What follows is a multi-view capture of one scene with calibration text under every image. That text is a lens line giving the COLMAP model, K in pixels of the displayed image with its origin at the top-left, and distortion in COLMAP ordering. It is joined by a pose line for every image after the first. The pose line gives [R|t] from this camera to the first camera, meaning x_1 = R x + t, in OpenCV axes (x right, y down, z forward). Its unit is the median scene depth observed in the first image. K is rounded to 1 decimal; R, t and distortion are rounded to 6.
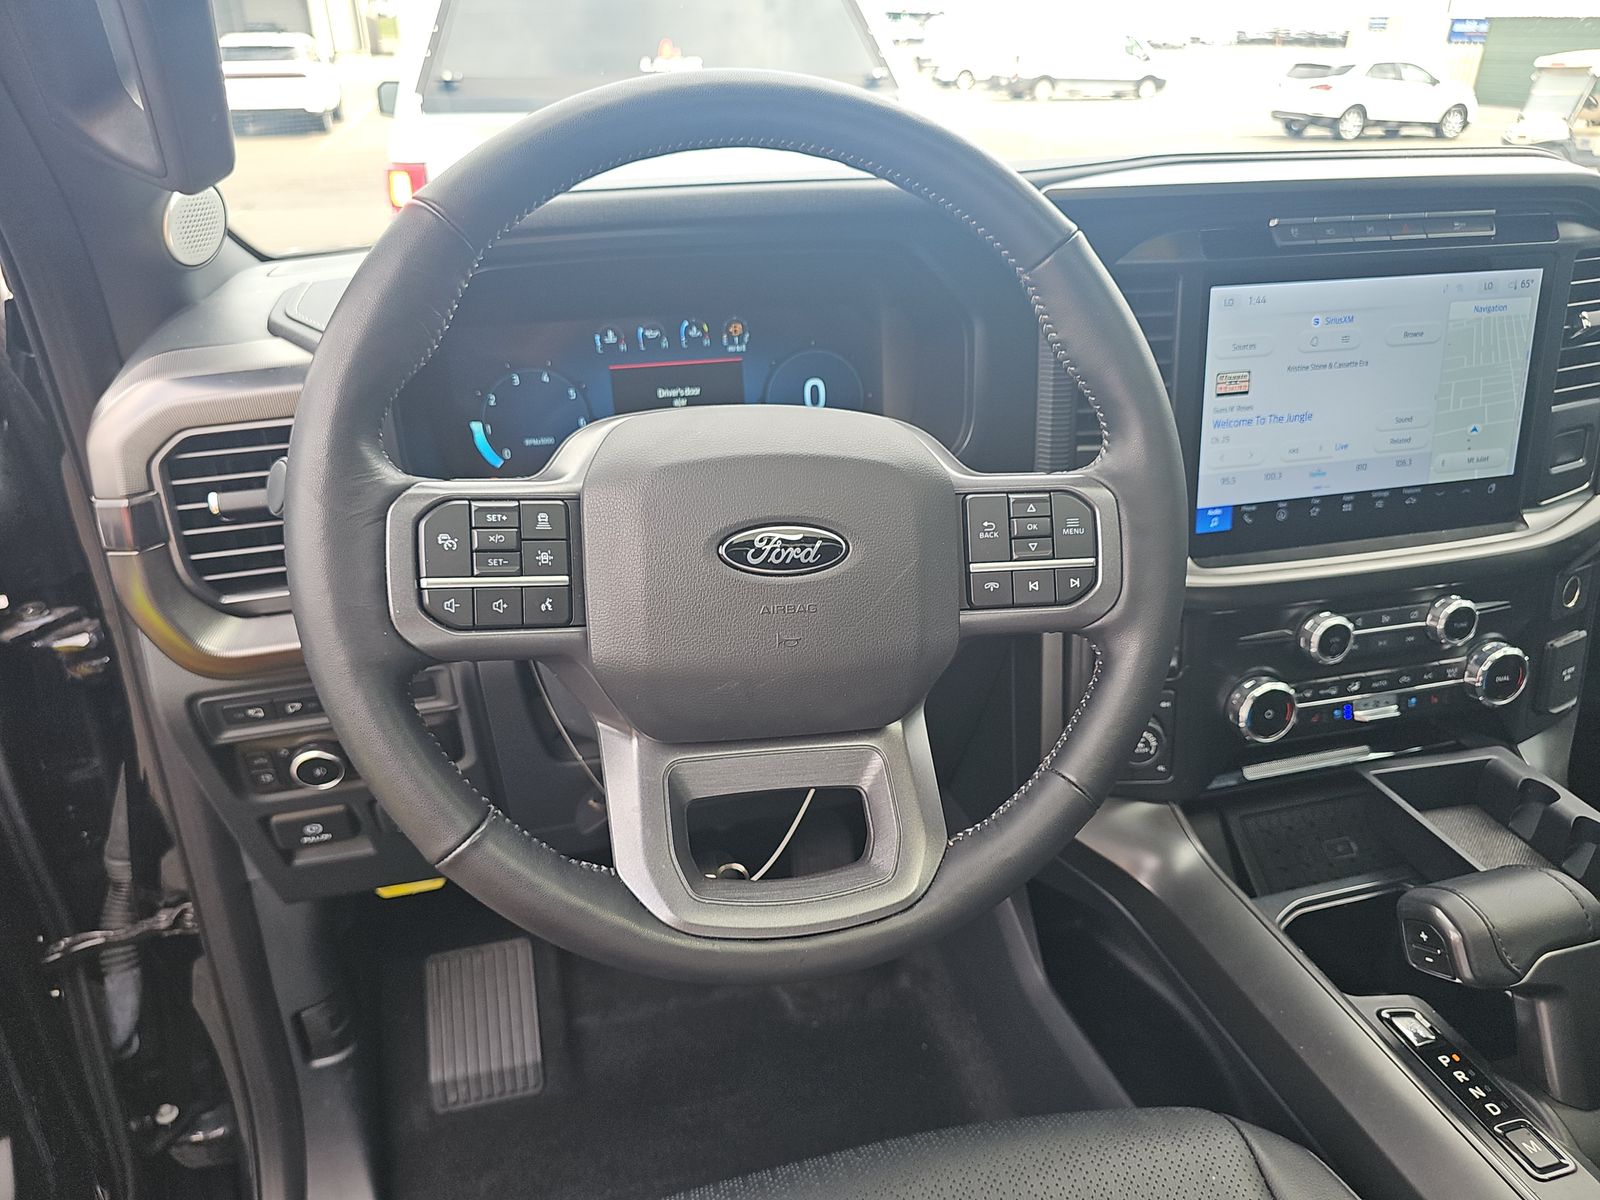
lens RADIAL K [[1055.7, 0, 802.5], [0, 1055.7, 589.6], [0, 0, 1]] dist [0.031356, -0.016089]
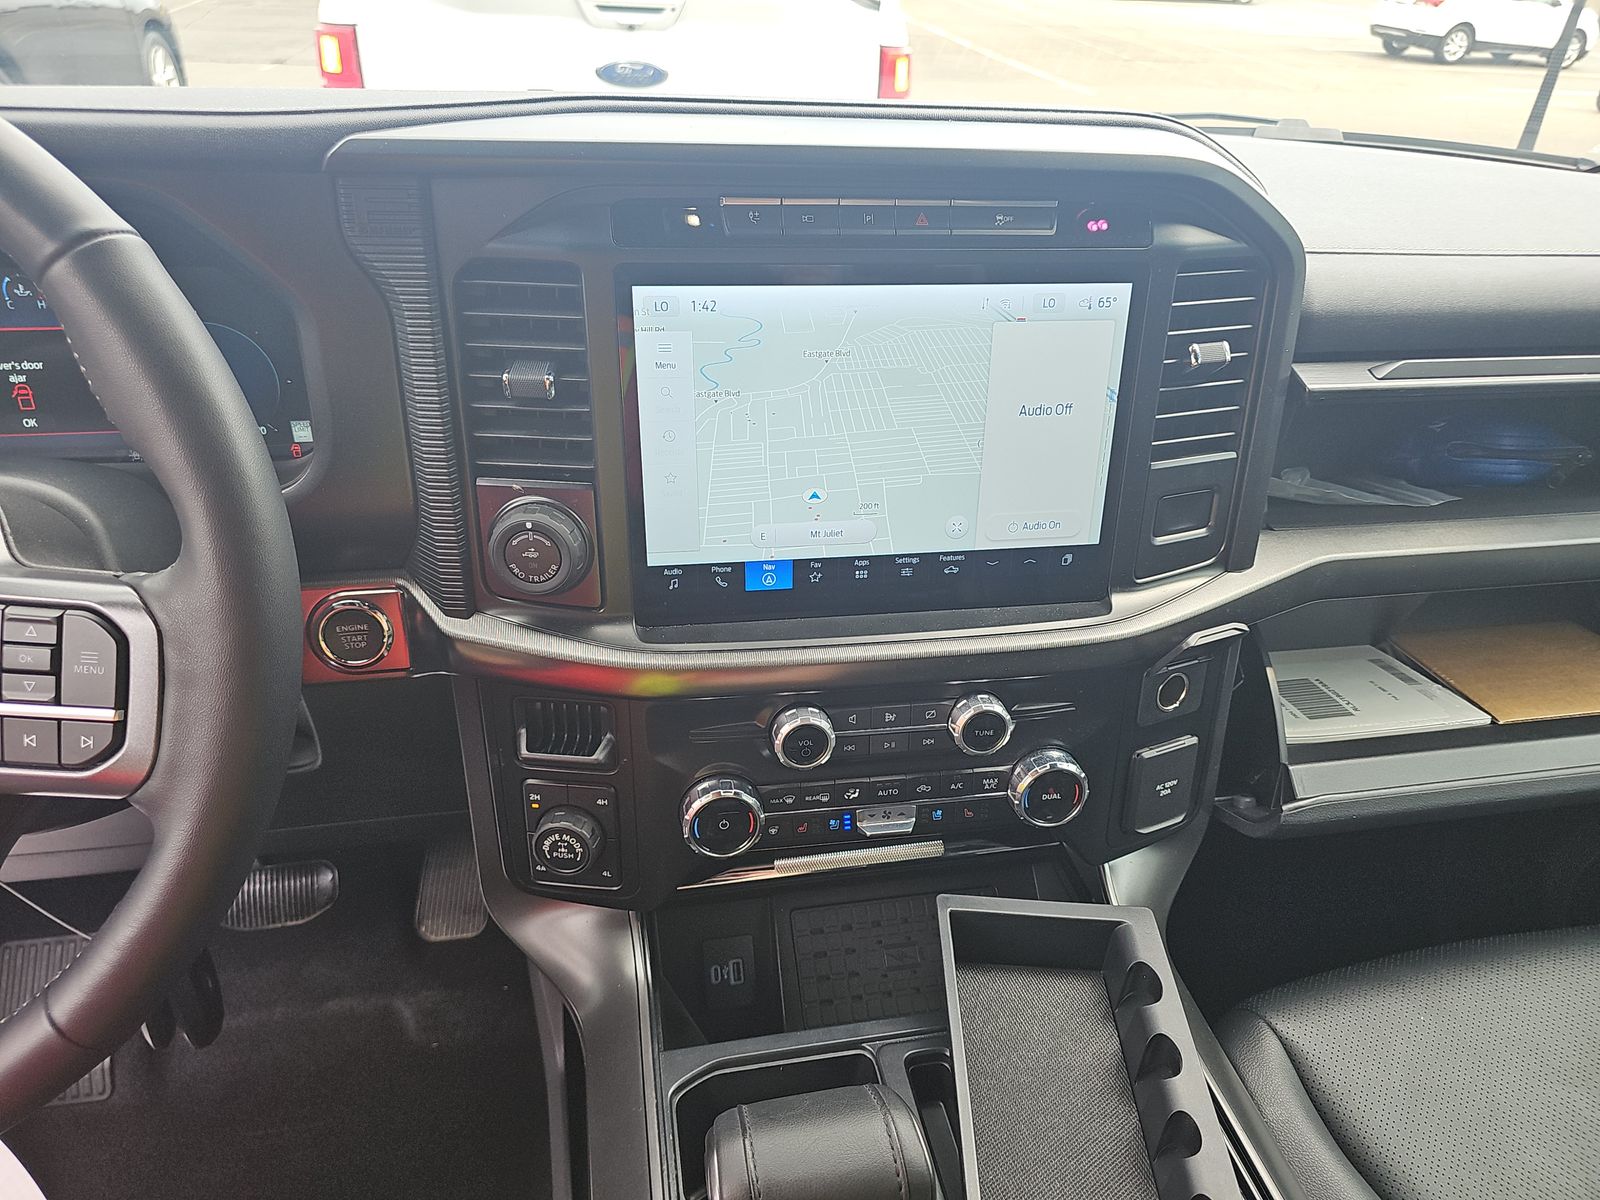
lens RADIAL K [[1055.7, 0, 793.1], [0, 1055.7, 605.2], [0, 0, 1]] dist [0.031356, -0.016089]
pose [[0.995810, 0.080103, -0.044114, 0.490775], [-0.075429, 0.992225, 0.098992, -0.126544], [0.051701, -0.095249, 0.994110, 0.208453]]
